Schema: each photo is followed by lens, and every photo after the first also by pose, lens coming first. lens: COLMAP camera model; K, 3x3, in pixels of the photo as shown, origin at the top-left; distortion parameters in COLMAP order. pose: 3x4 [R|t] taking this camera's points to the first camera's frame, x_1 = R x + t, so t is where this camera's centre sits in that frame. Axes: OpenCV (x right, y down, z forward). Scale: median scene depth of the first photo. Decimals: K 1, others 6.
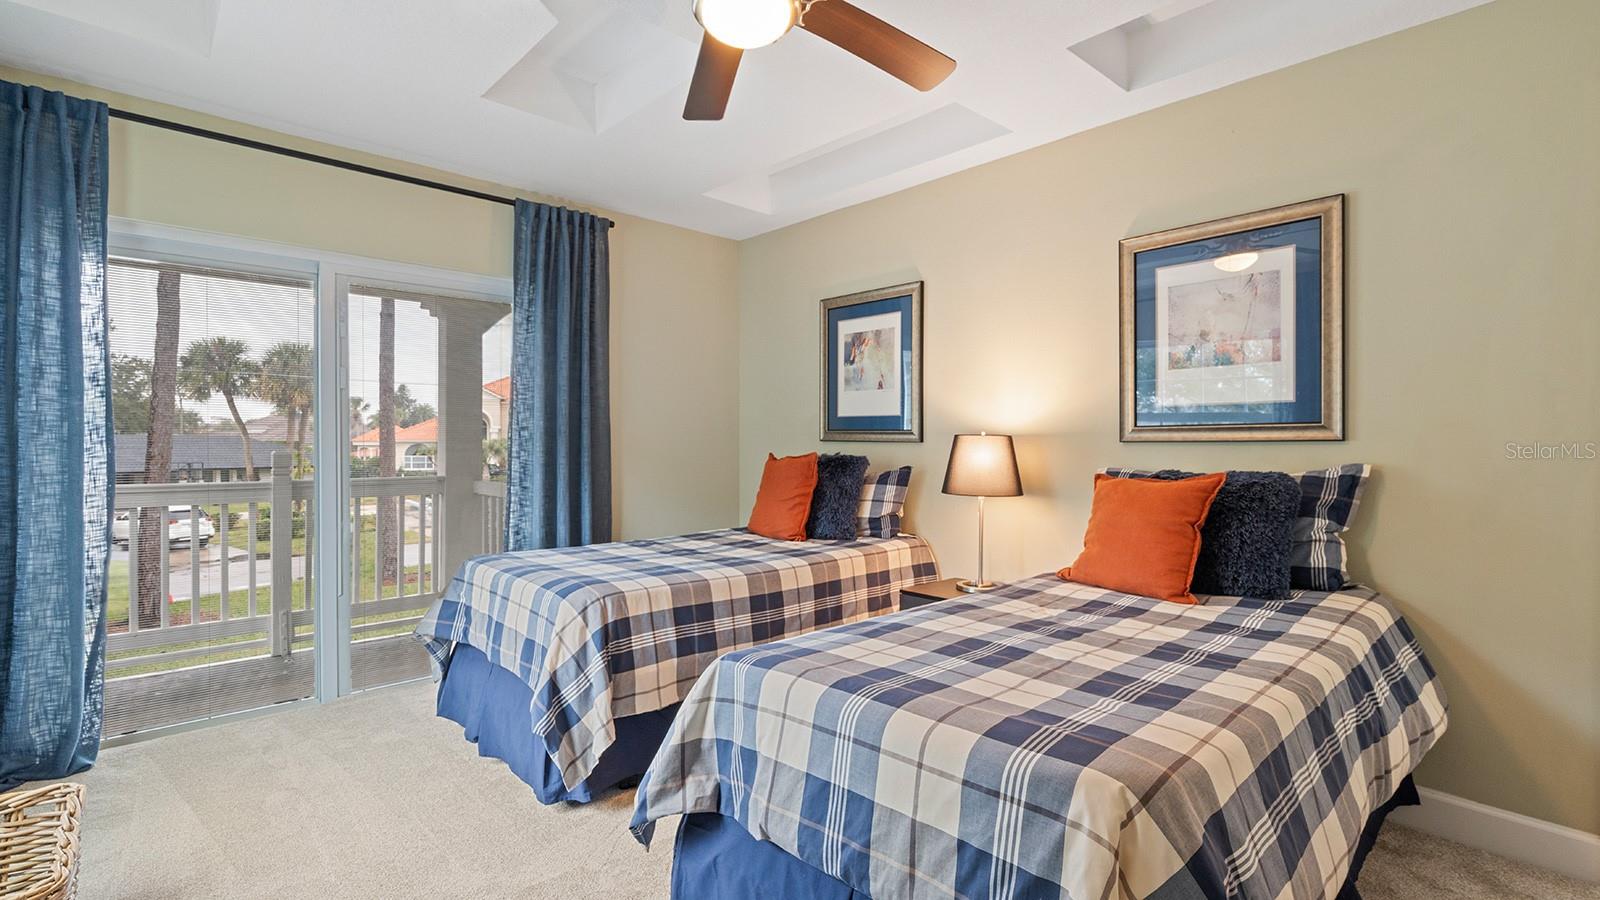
lens RADIAL K [[726.1, 0, 790.0], [0, 726.1, 433.8], [0, 0, 1]] dist [-0.000220, 0.000943]
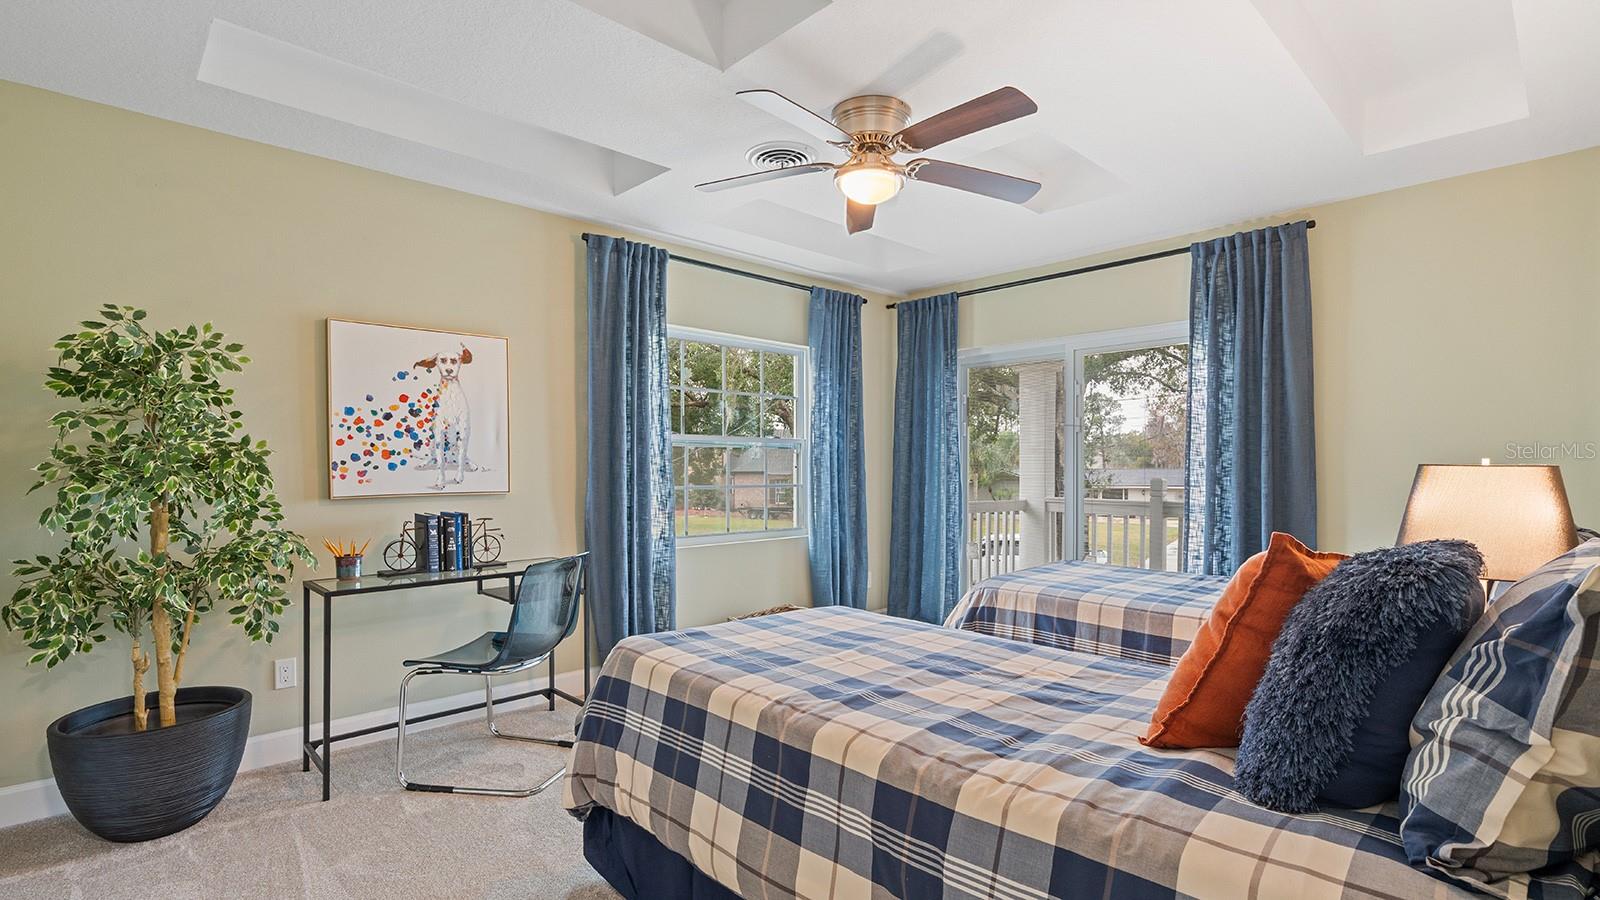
lens RADIAL K [[726.1, 0, 790.0], [0, 726.1, 433.8], [0, 0, 1]] dist [-0.000220, 0.000943]
pose [[0.011259, -0.046799, -0.998841, 0.687094], [0.009486, 0.998864, -0.046694, -0.000143], [0.999892, -0.008949, 0.011690, 0.396309]]
